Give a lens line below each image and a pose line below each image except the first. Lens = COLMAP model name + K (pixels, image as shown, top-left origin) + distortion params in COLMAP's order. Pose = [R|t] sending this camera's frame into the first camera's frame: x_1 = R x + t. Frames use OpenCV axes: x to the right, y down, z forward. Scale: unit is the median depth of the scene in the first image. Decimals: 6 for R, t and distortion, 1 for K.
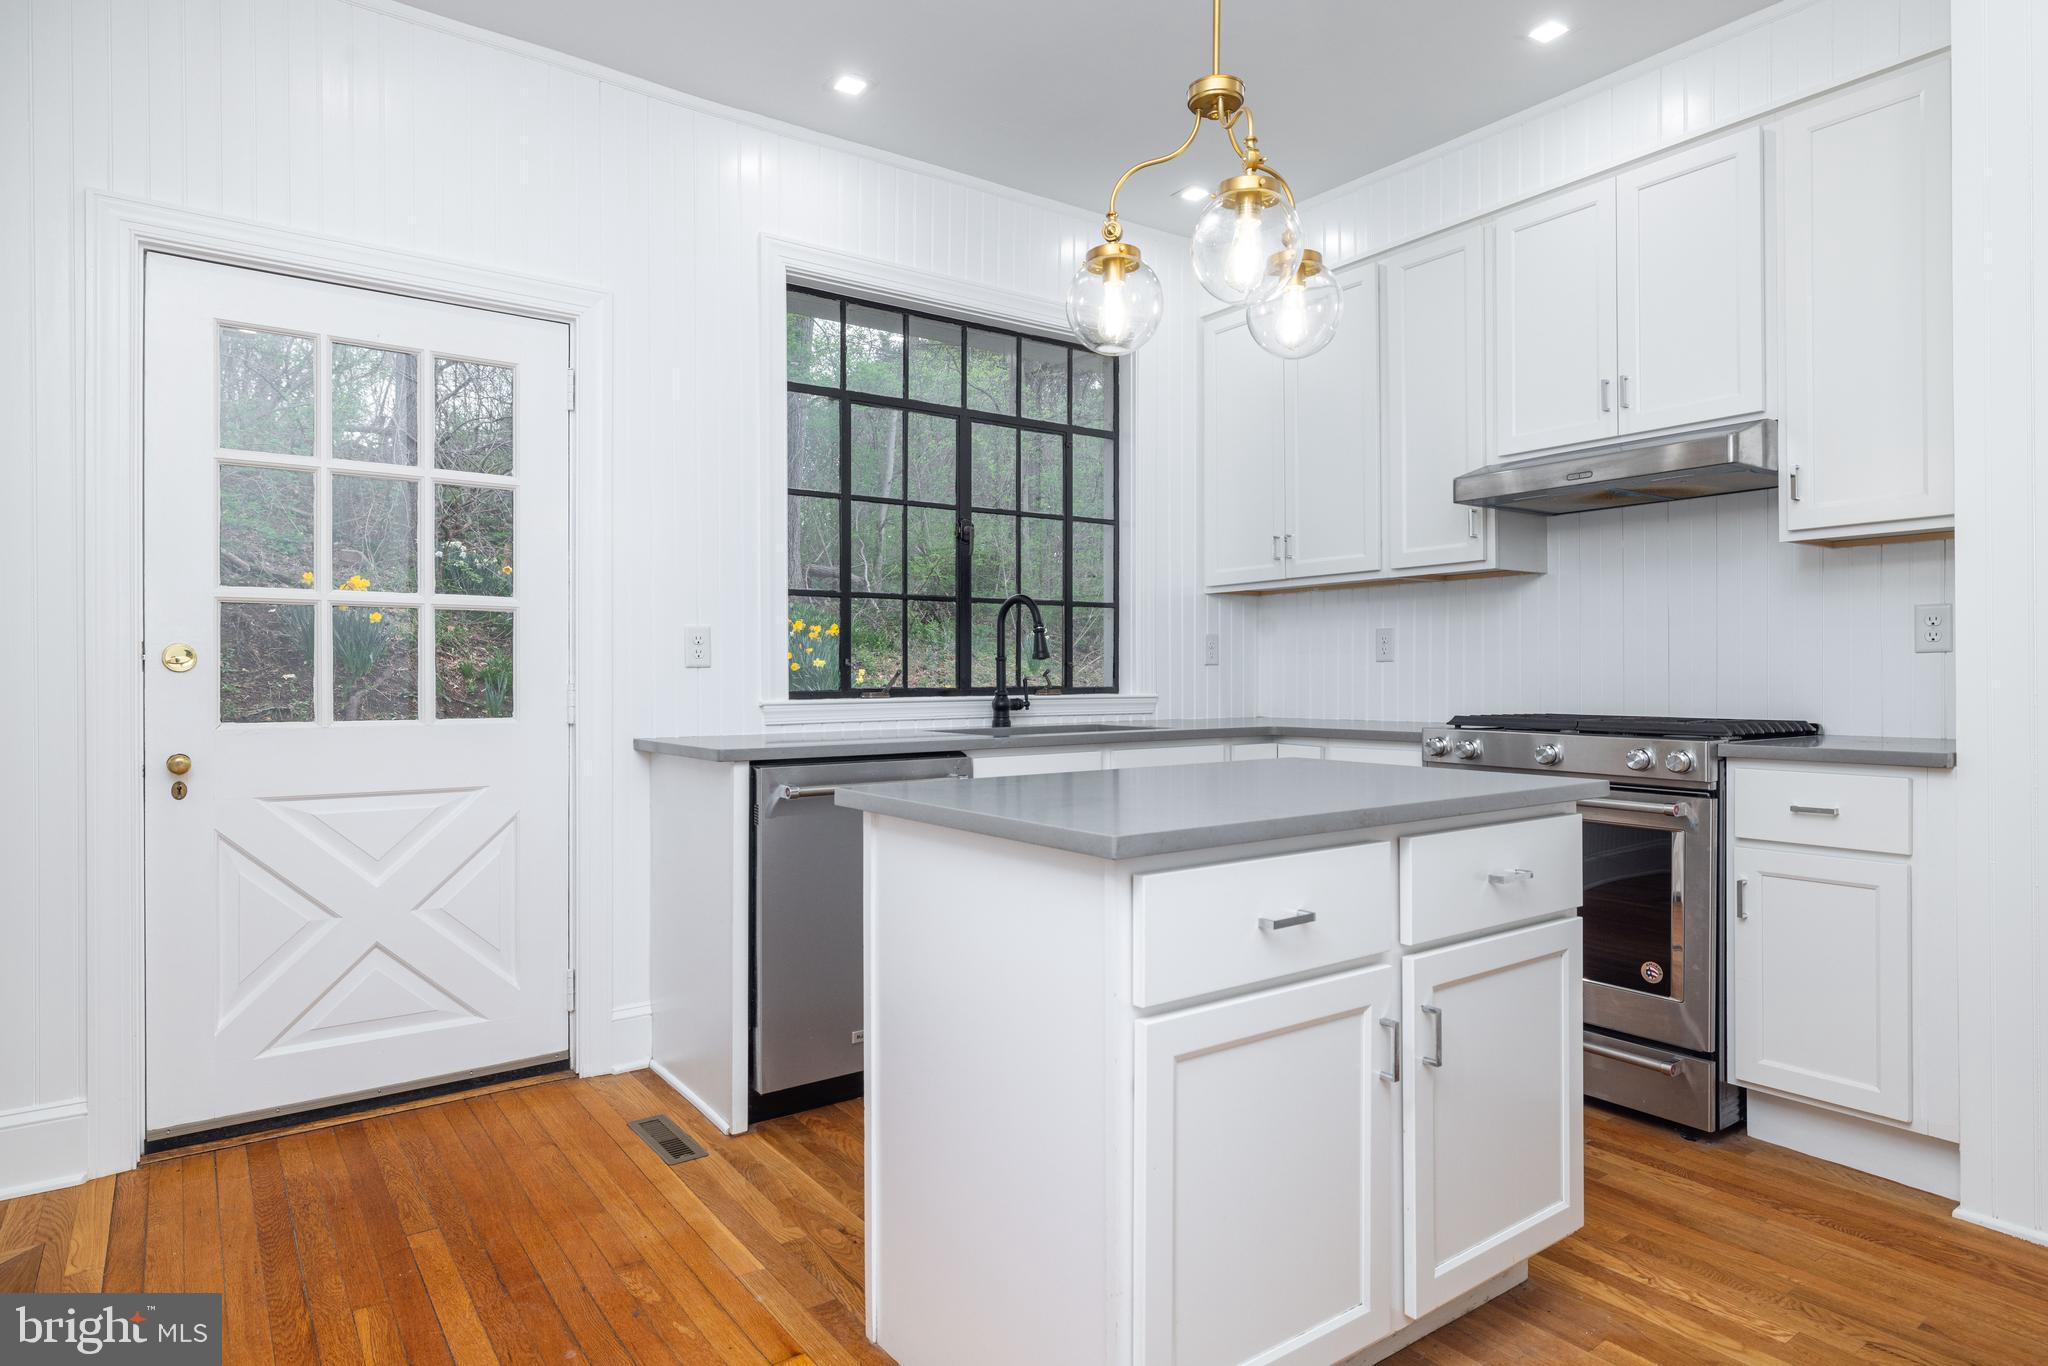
lens RADIAL K [[1145.5, 0, 1018.7], [0, 1145.5, 678.5], [0, 0, 1]] dist [-0.000402, 0.000575]
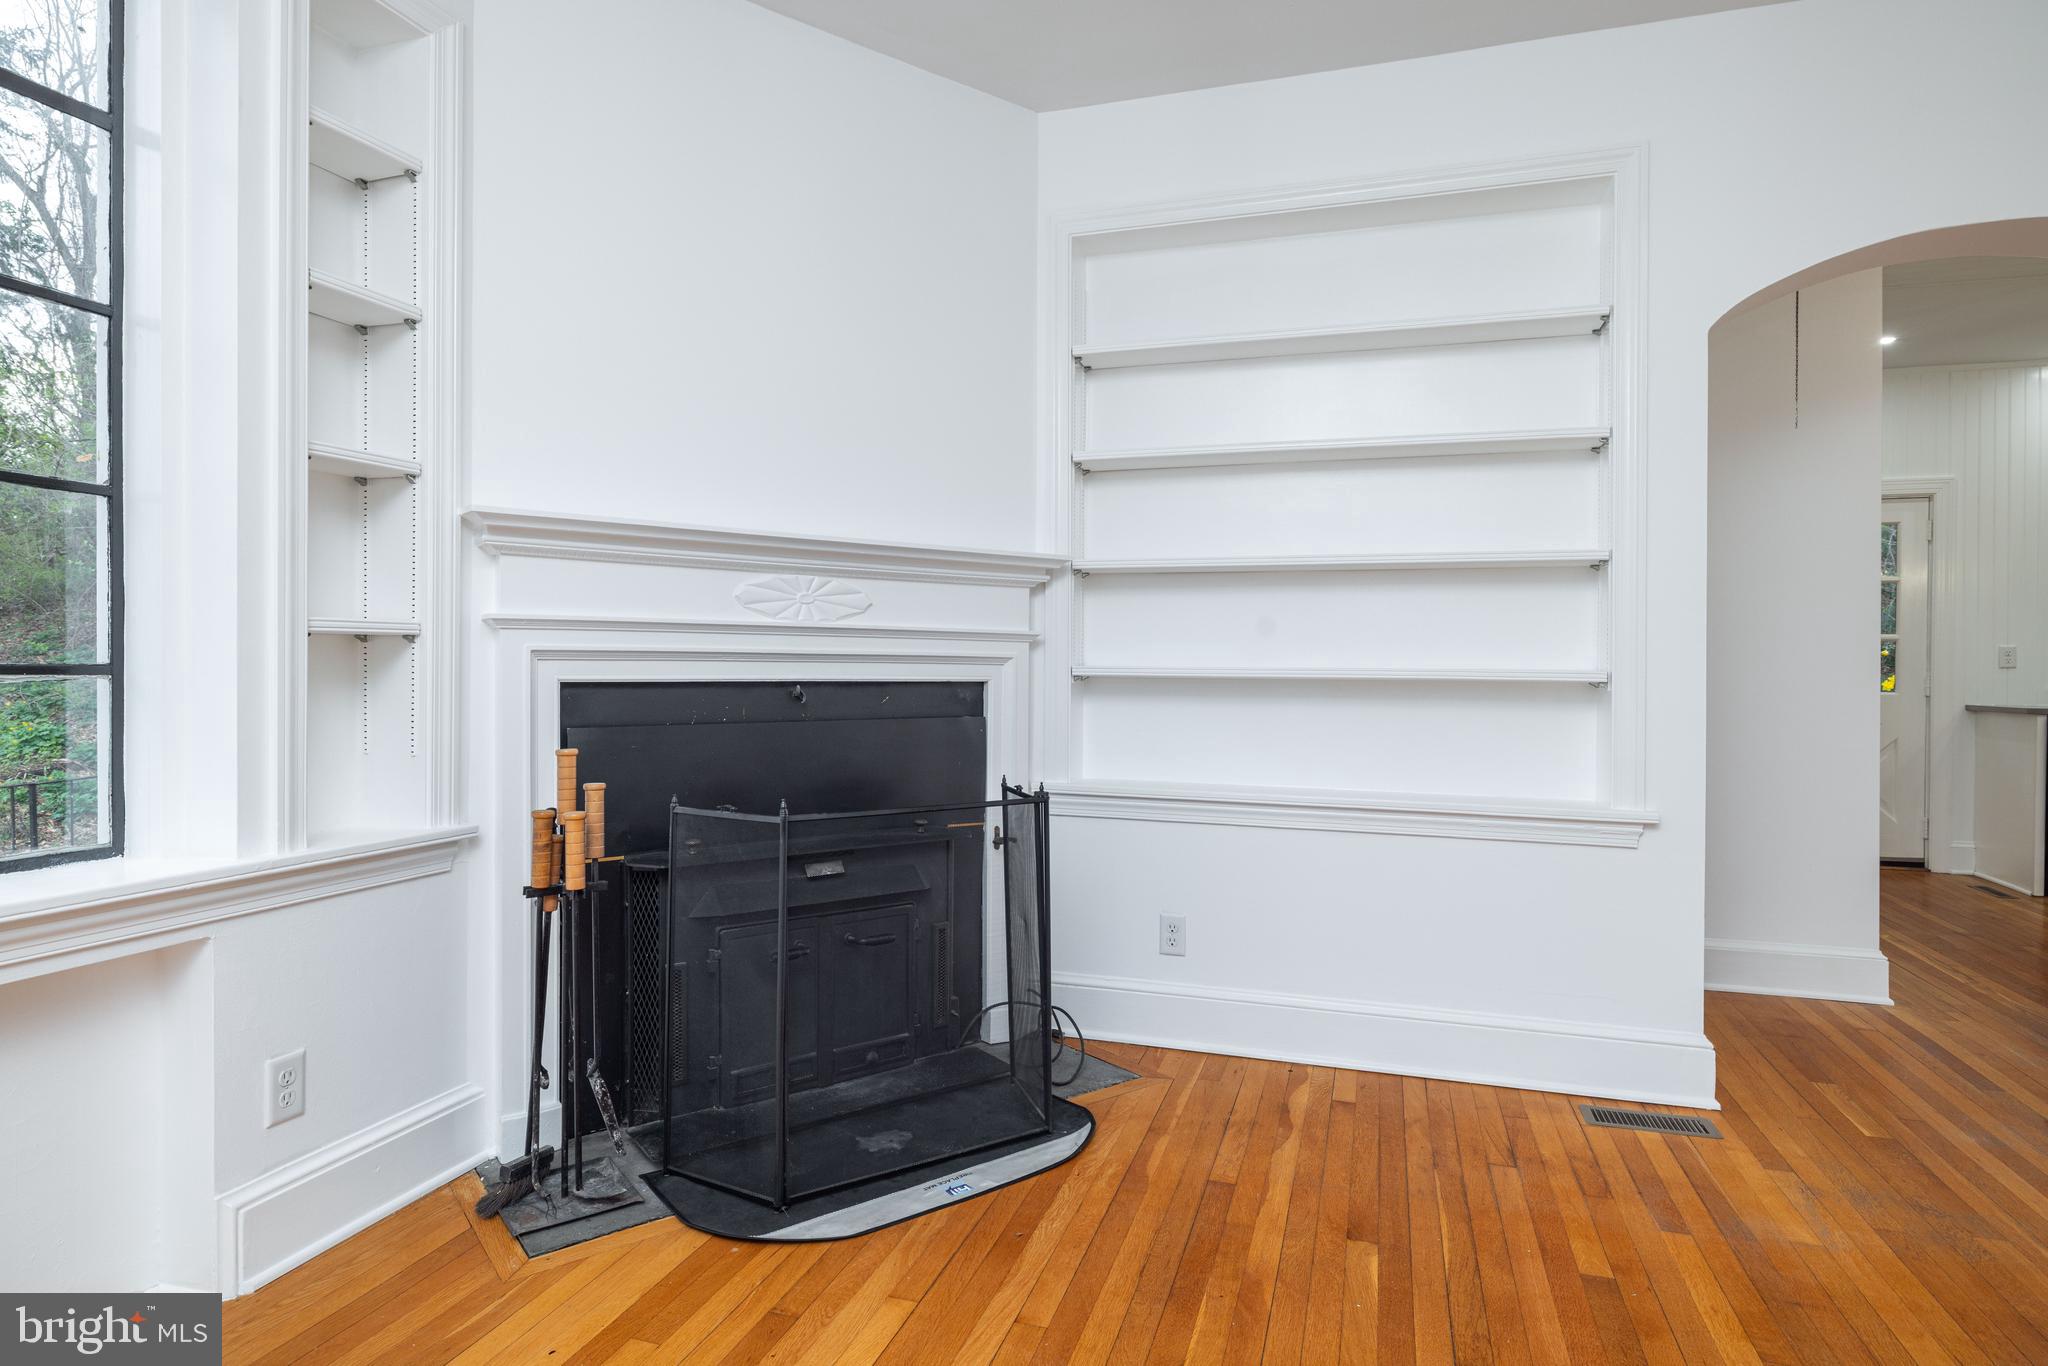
lens RADIAL K [[1145.5, 0, 1017.6], [0, 1145.5, 659.5], [0, 0, 1]] dist [-0.000402, 0.000575]
pose [[0.592139, 0.004779, -0.805822, 0.267767], [-0.011830, 0.999926, -0.002763, 0.000198], [0.805749, 0.011169, 0.592151, -1.394728]]
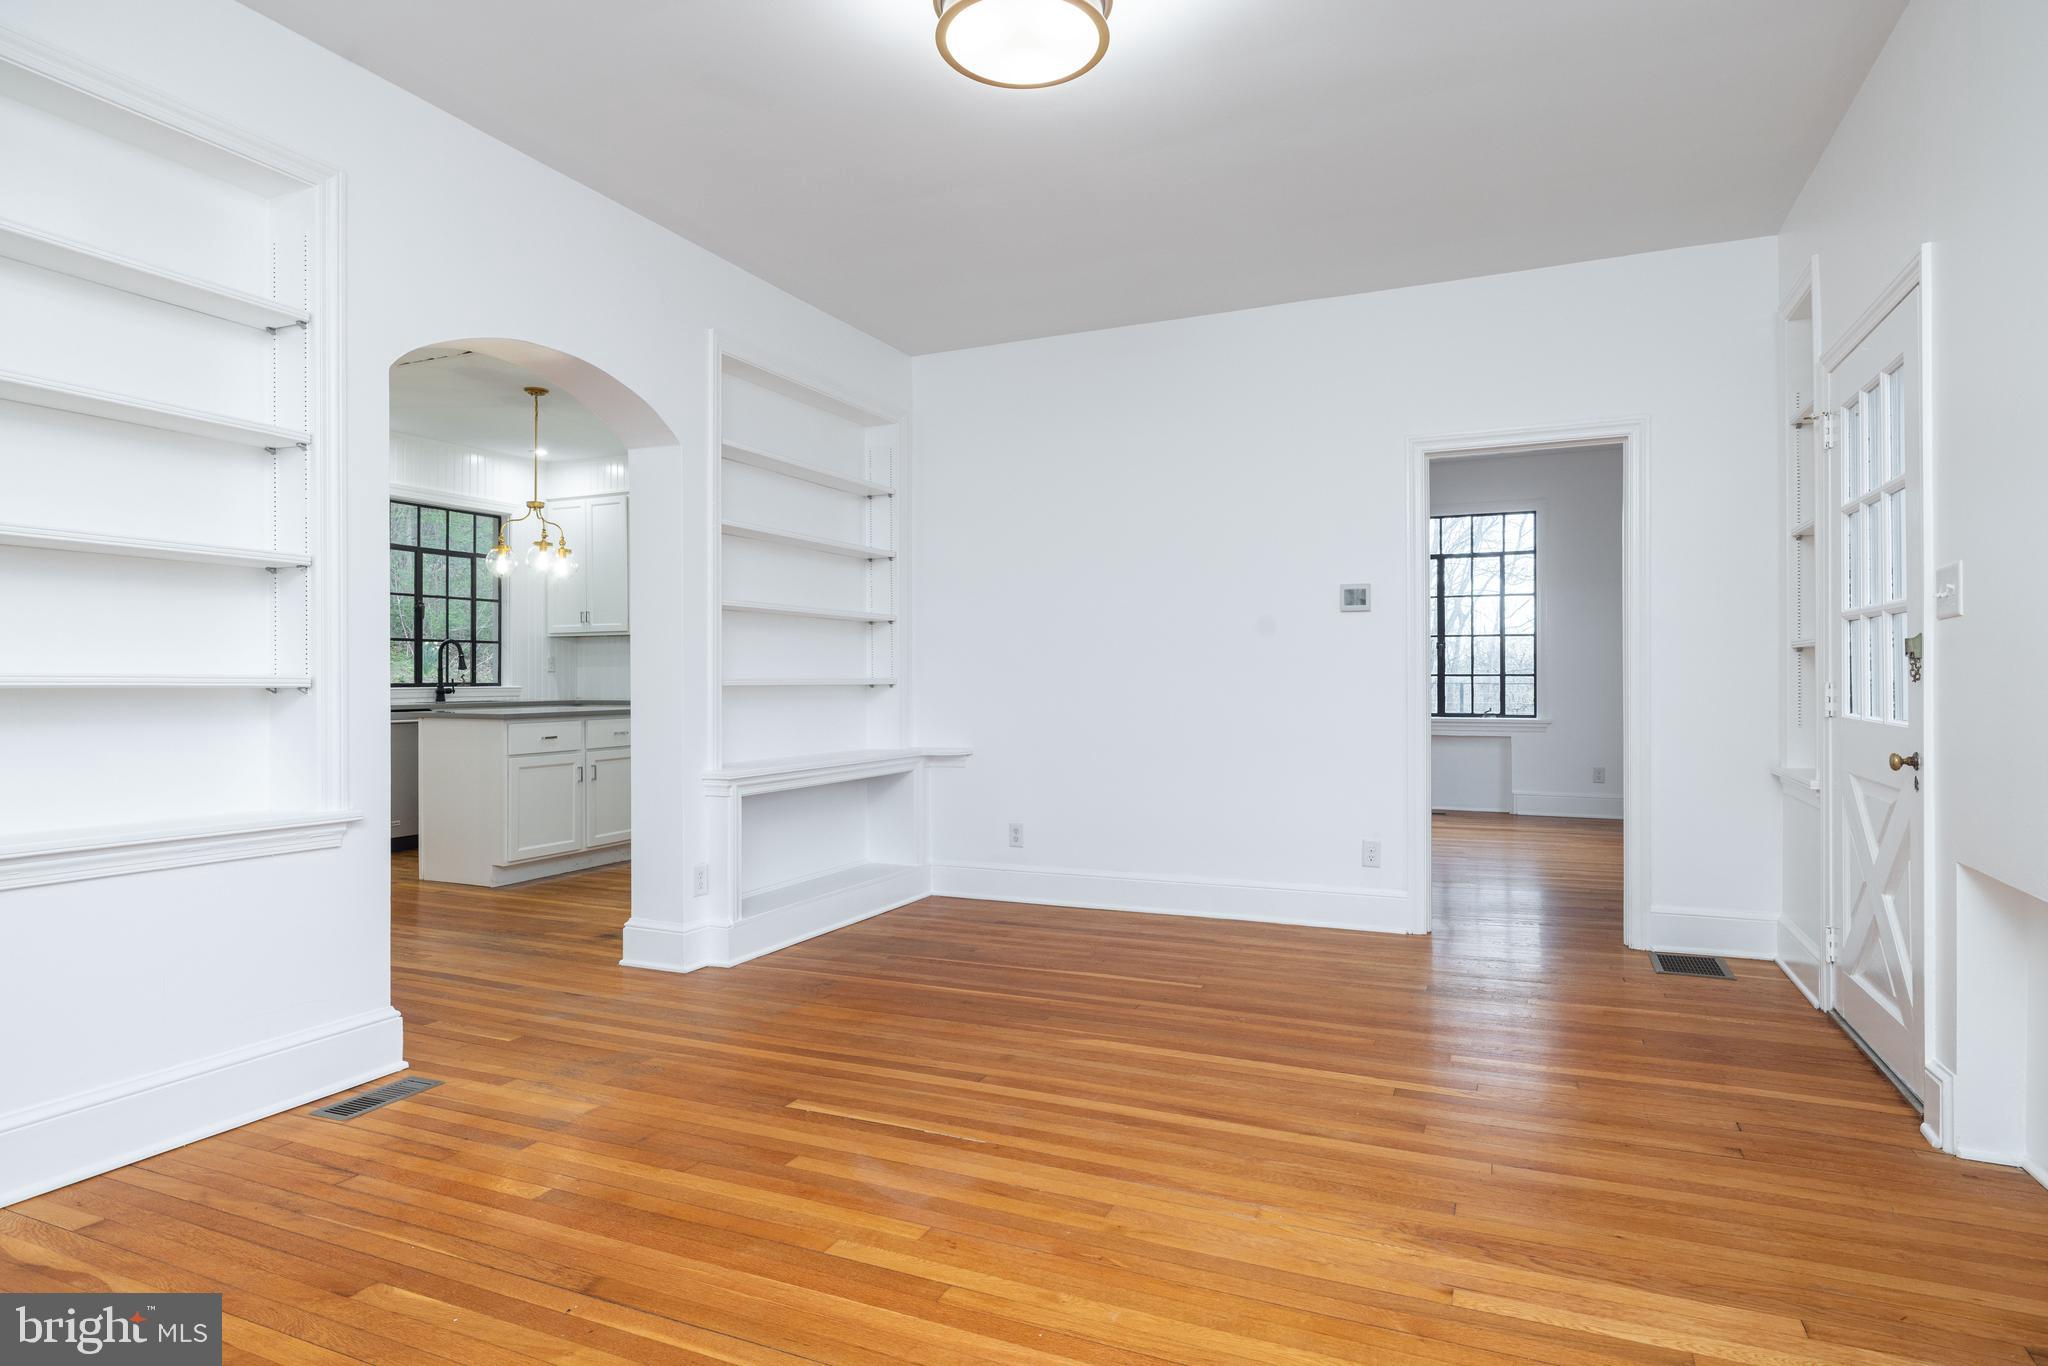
lens RADIAL K [[1145.5, 0, 1016.6], [0, 1145.5, 680.7], [0, 0, 1]] dist [-0.000402, 0.000575]
pose [[0.869617, 0.000614, 0.493727, -0.153333], [-0.000173, 1.000000, -0.000940, 0.006175], [-0.493728, 0.000732, 0.869616, -1.549631]]
